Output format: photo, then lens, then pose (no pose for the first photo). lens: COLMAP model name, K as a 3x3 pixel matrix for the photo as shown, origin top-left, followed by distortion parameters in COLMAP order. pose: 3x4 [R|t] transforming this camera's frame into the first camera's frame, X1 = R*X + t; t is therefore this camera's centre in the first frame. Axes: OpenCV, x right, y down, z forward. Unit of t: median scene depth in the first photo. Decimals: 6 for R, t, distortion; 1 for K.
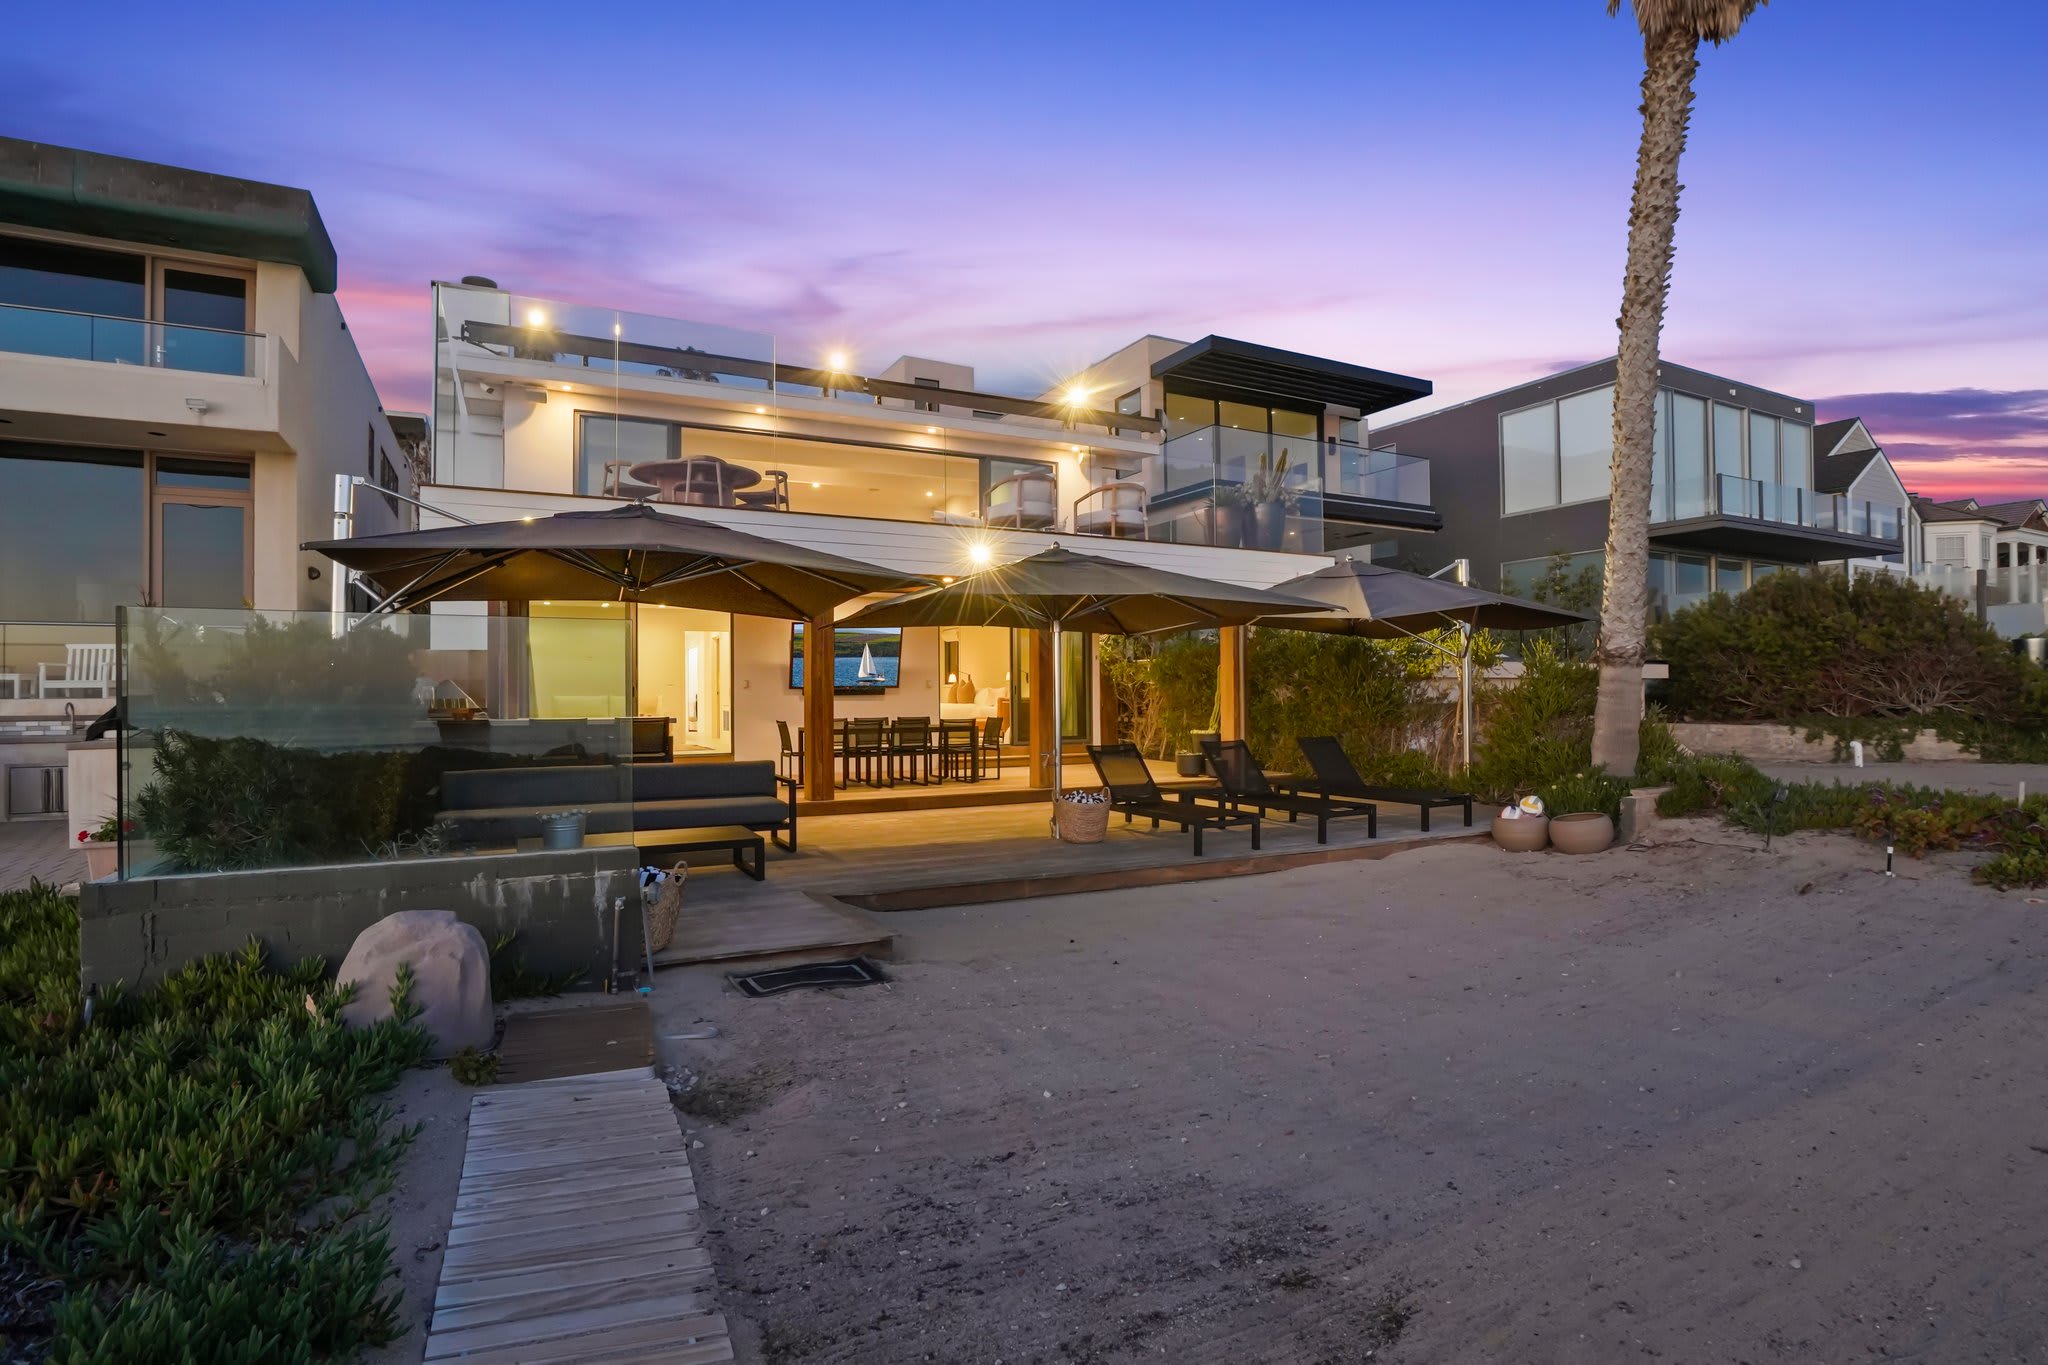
lens RADIAL K [[970.9, 0, 986.9], [0, 970.9, 681.7], [0, 0, 1]] dist [-0.050957, 0.022420]
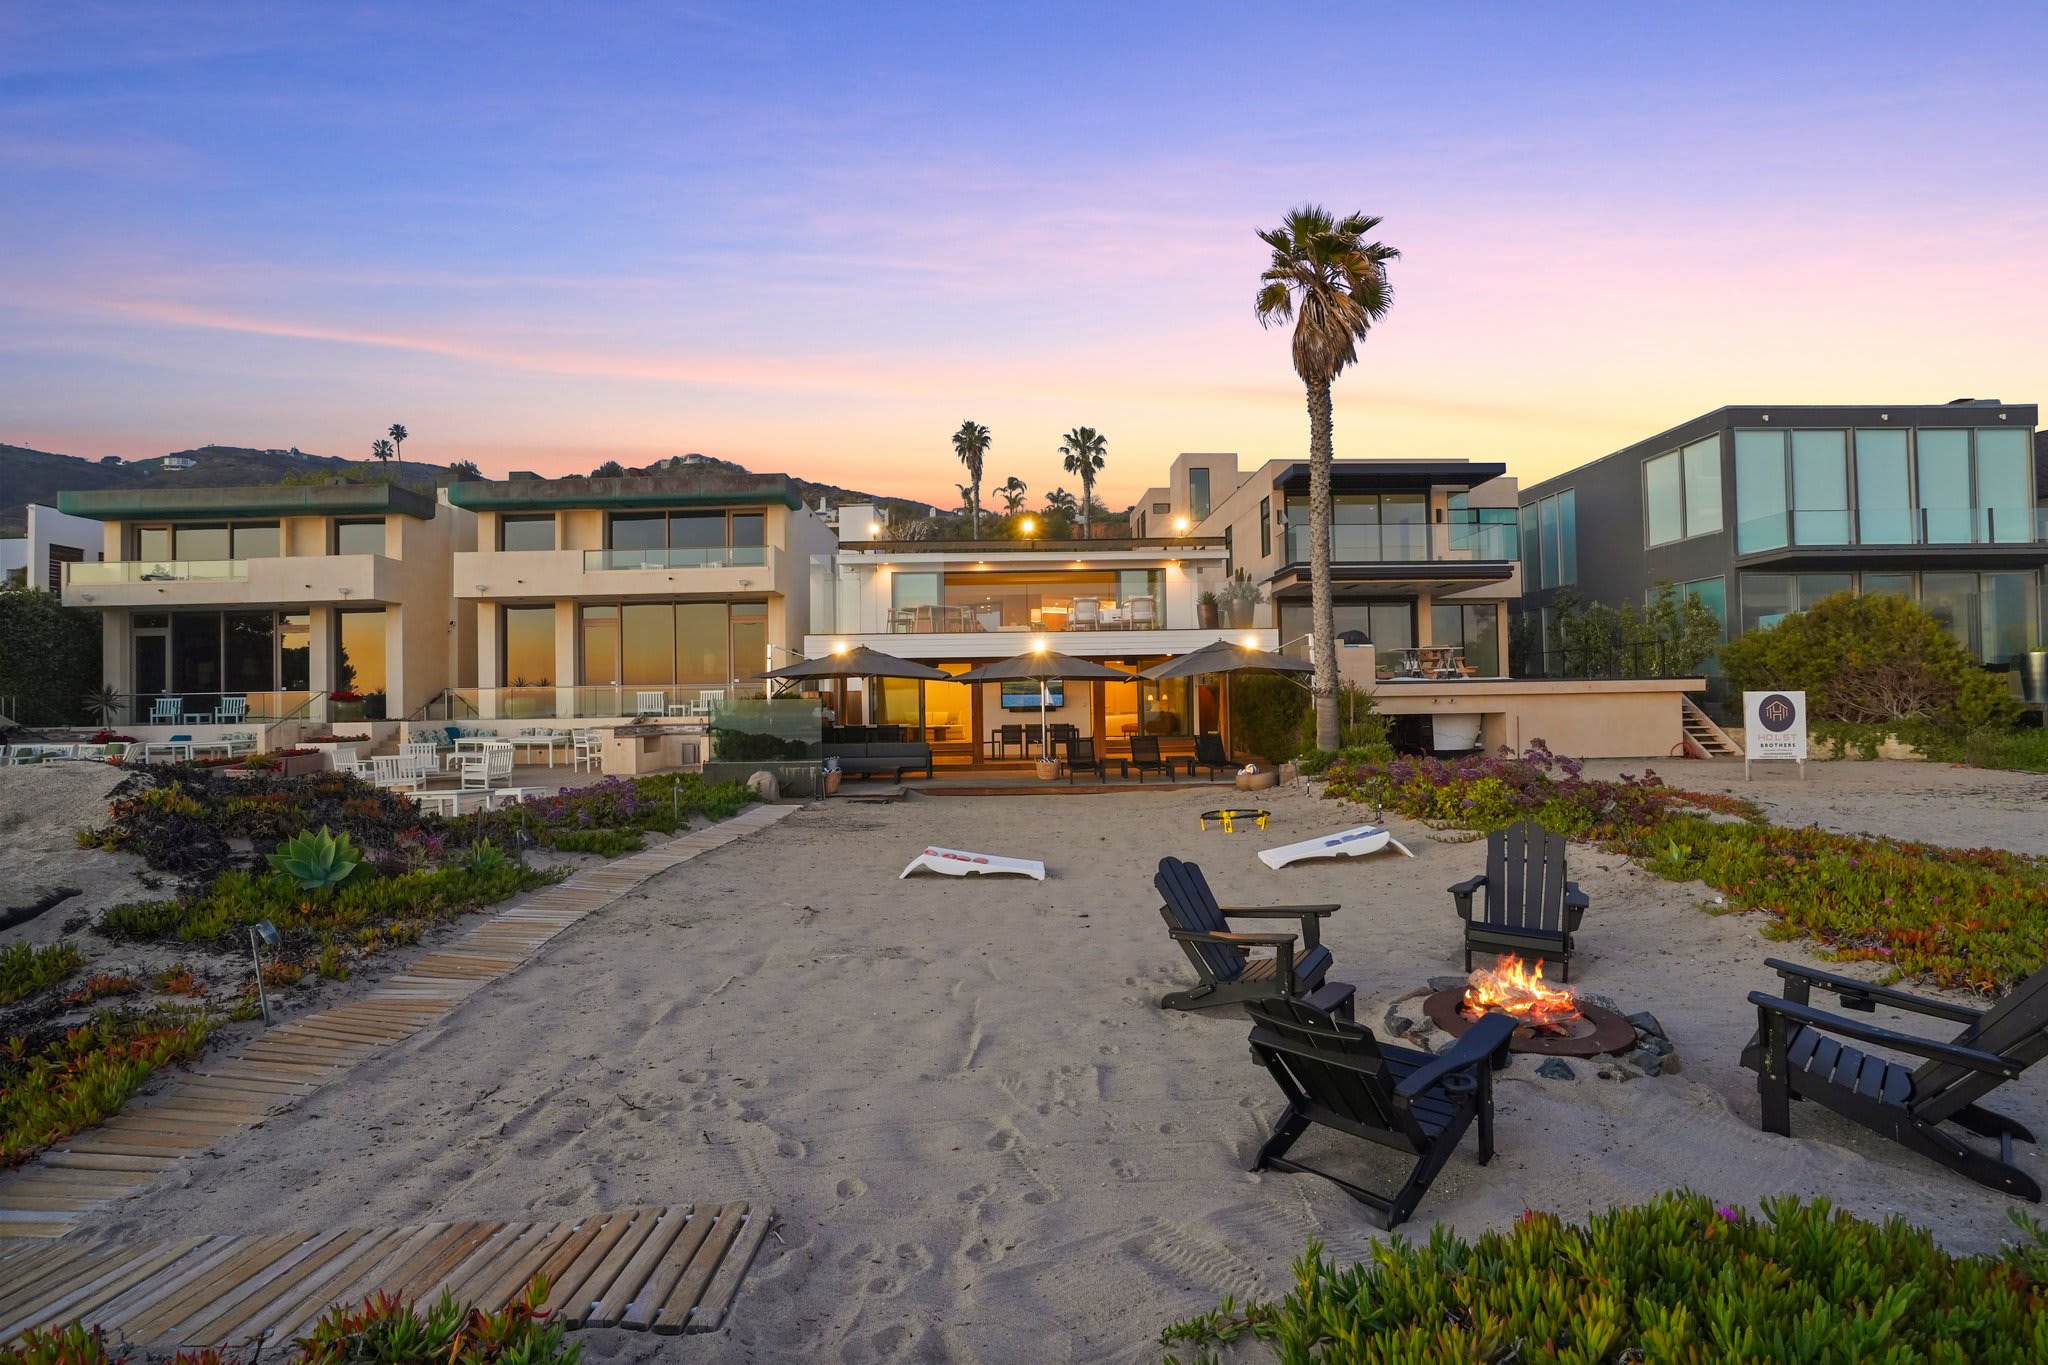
lens RADIAL K [[950.3, 0, 1017.0], [0, 950.3, 679.2], [0, 0, 1]] dist [-0.067137, 0.028801]
pose [[0.900116, -0.019924, -0.435194, 0.687943], [0.016891, 0.999799, -0.010837, -0.031921], [0.435322, 0.002404, 0.900272, -0.699883]]
